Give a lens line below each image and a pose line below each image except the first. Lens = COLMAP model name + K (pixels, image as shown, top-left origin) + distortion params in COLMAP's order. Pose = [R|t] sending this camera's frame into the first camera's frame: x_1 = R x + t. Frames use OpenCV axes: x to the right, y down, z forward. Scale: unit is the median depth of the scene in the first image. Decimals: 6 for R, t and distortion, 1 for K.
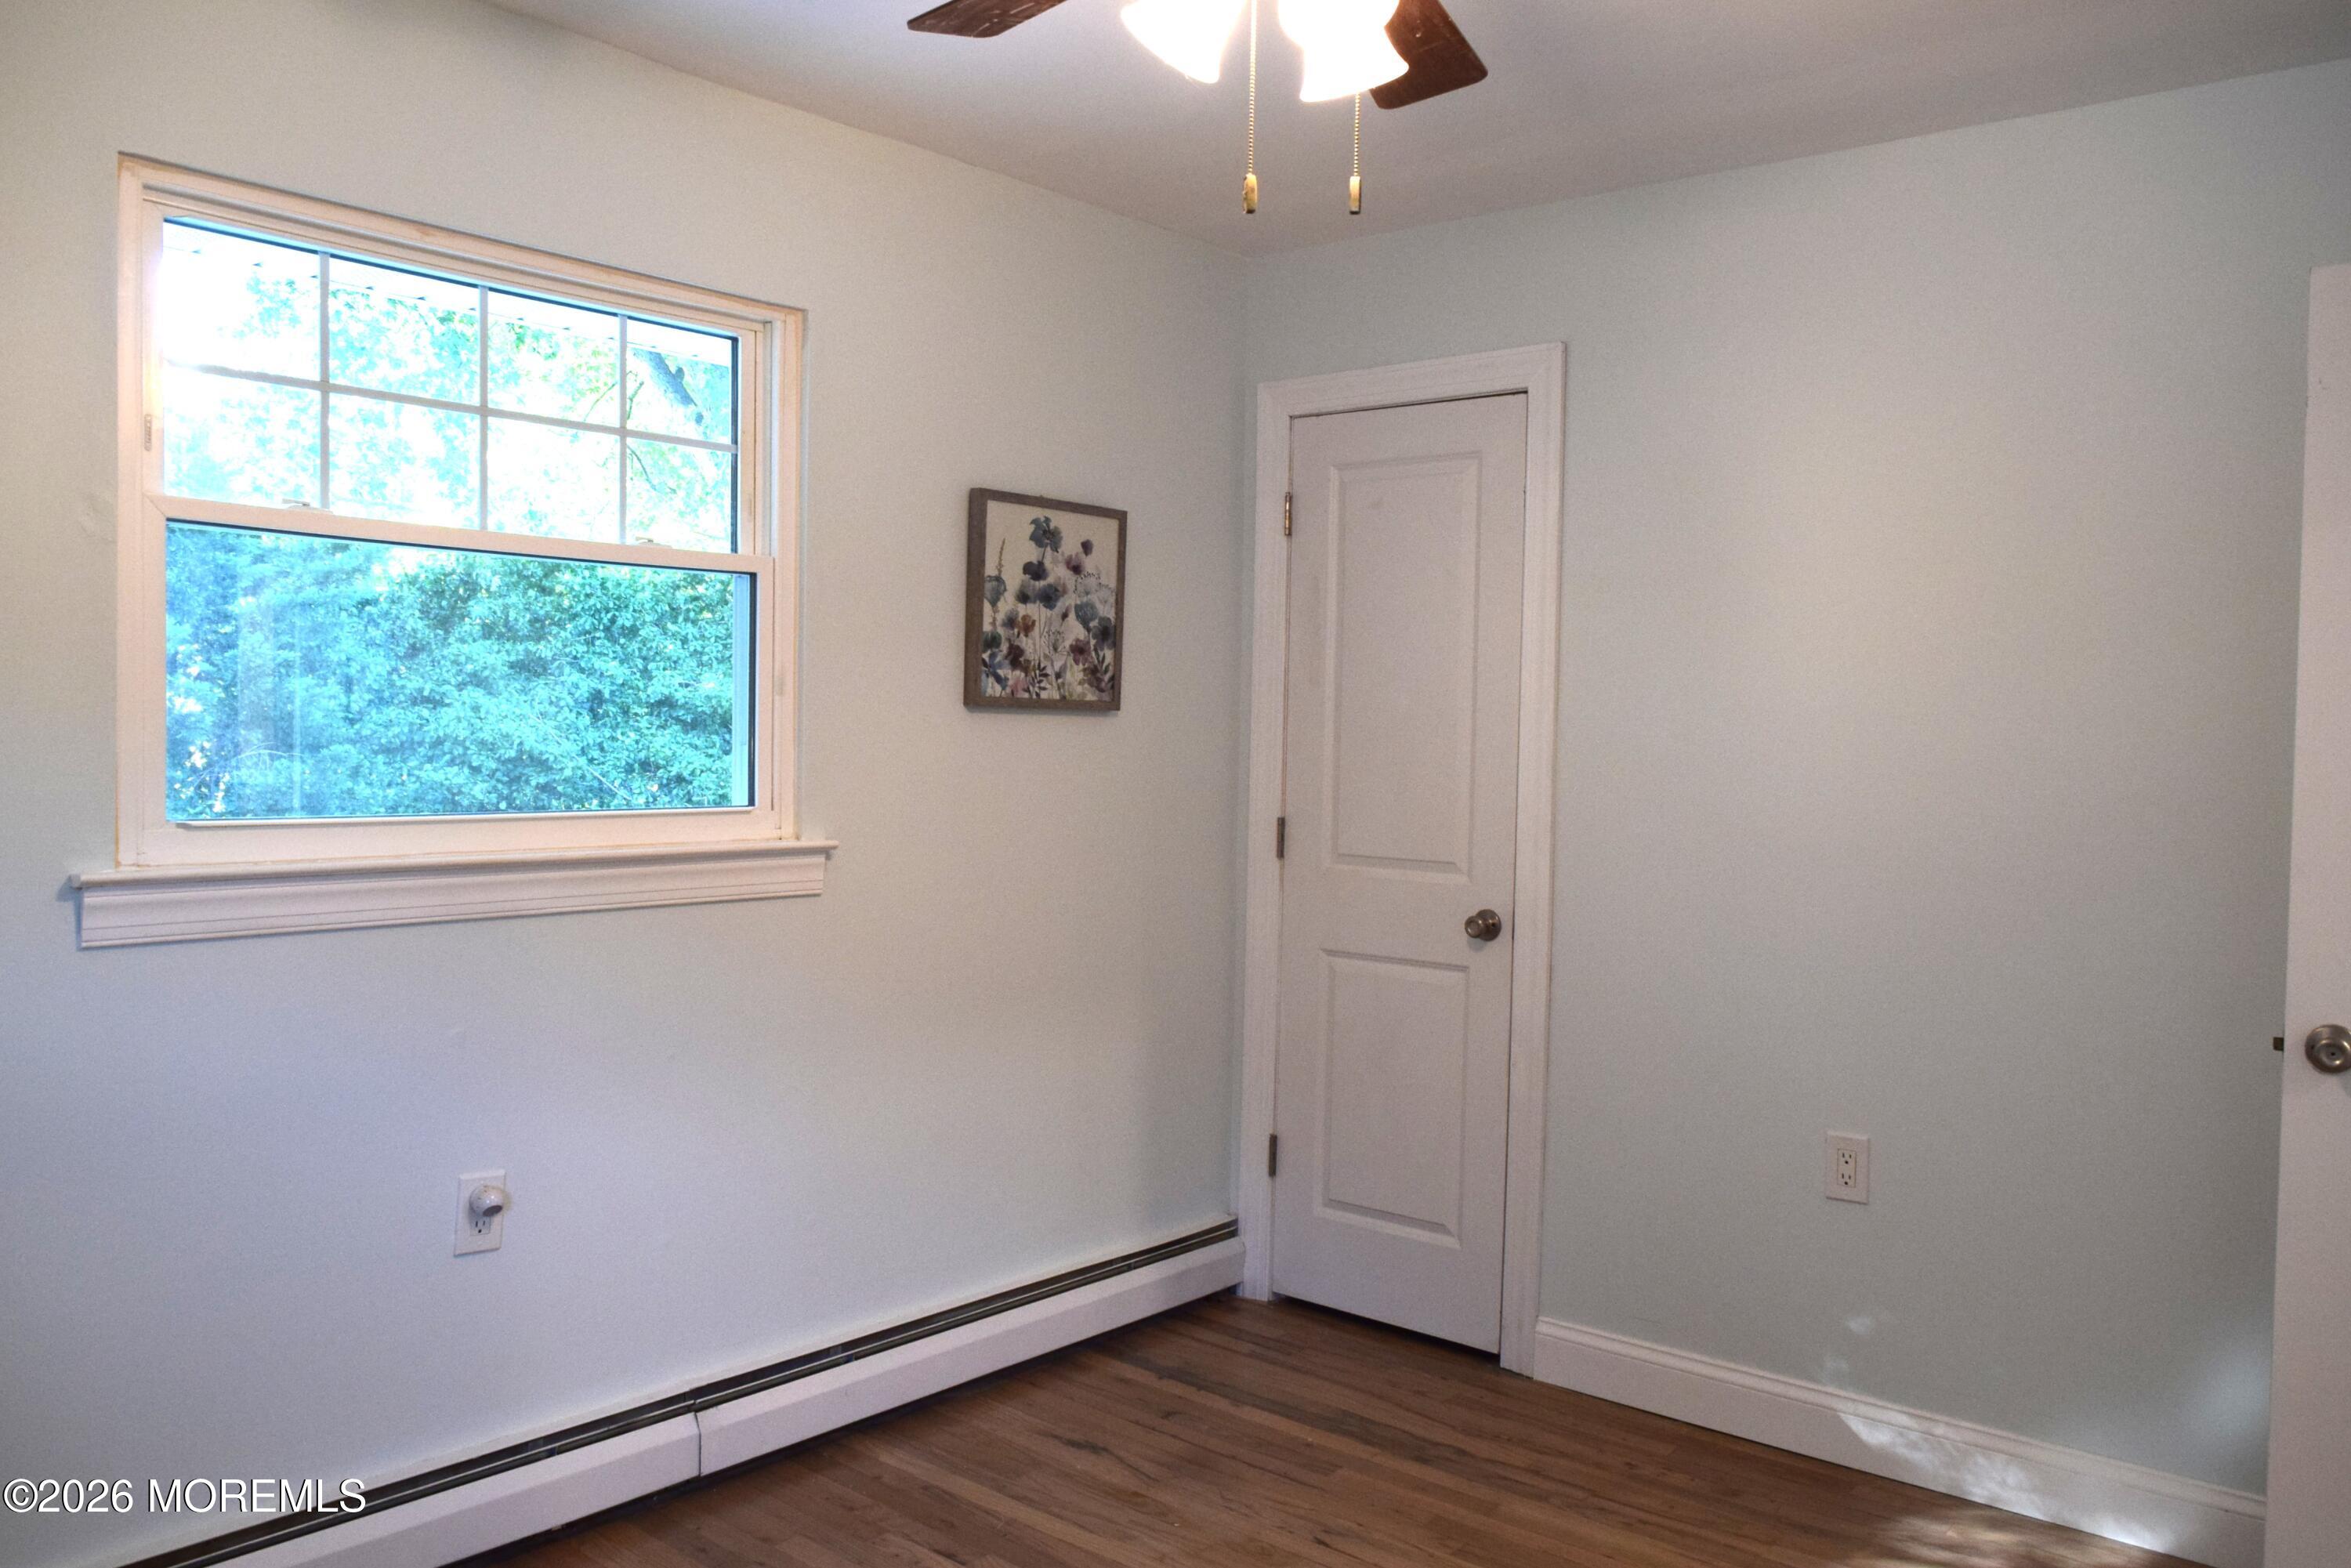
lens RADIAL K [[1829.3, 0, 1175.5], [0, 1829.3, 784.0], [0, 0, 1]] dist [-0.008929, -0.000810]
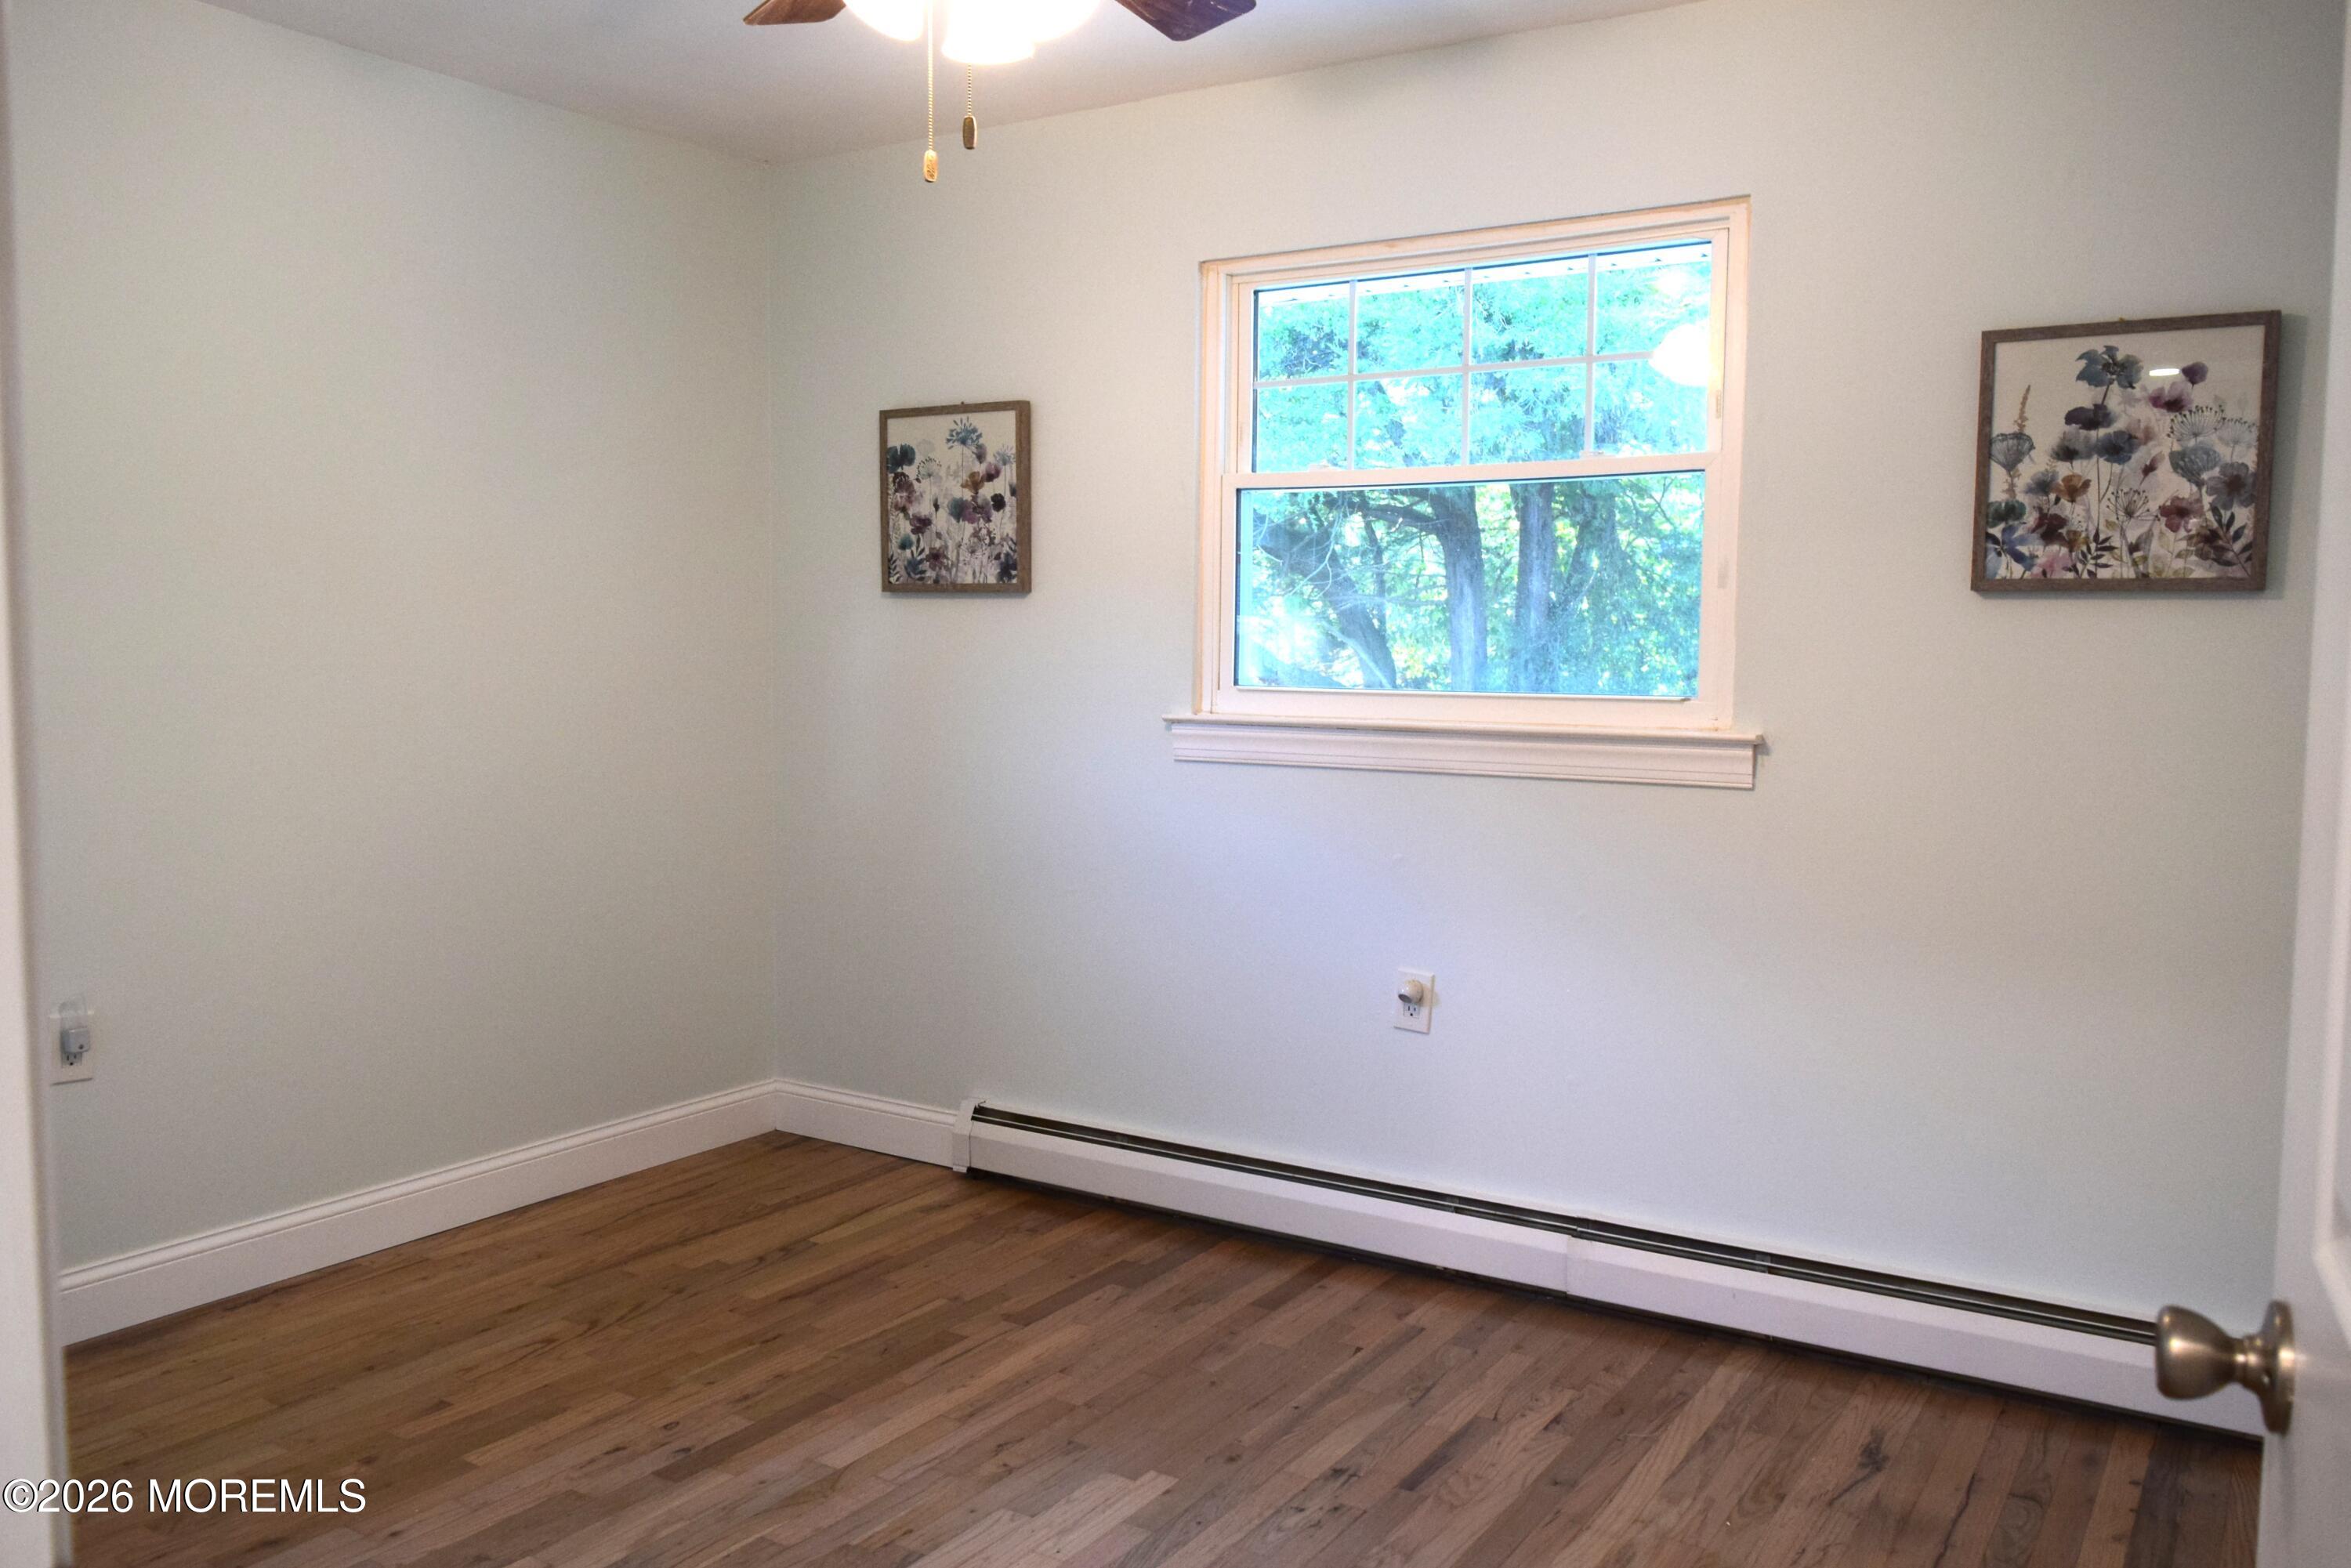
lens RADIAL K [[1829.3, 0, 1175.5], [0, 1829.3, 784.0], [0, 0, 1]] dist [-0.008929, -0.000810]
pose [[0.129106, 0.057808, -0.989944, 0.667265], [-0.039361, 0.997811, 0.053134, 0.015832], [0.990849, 0.032105, 0.131098, 0.508816]]
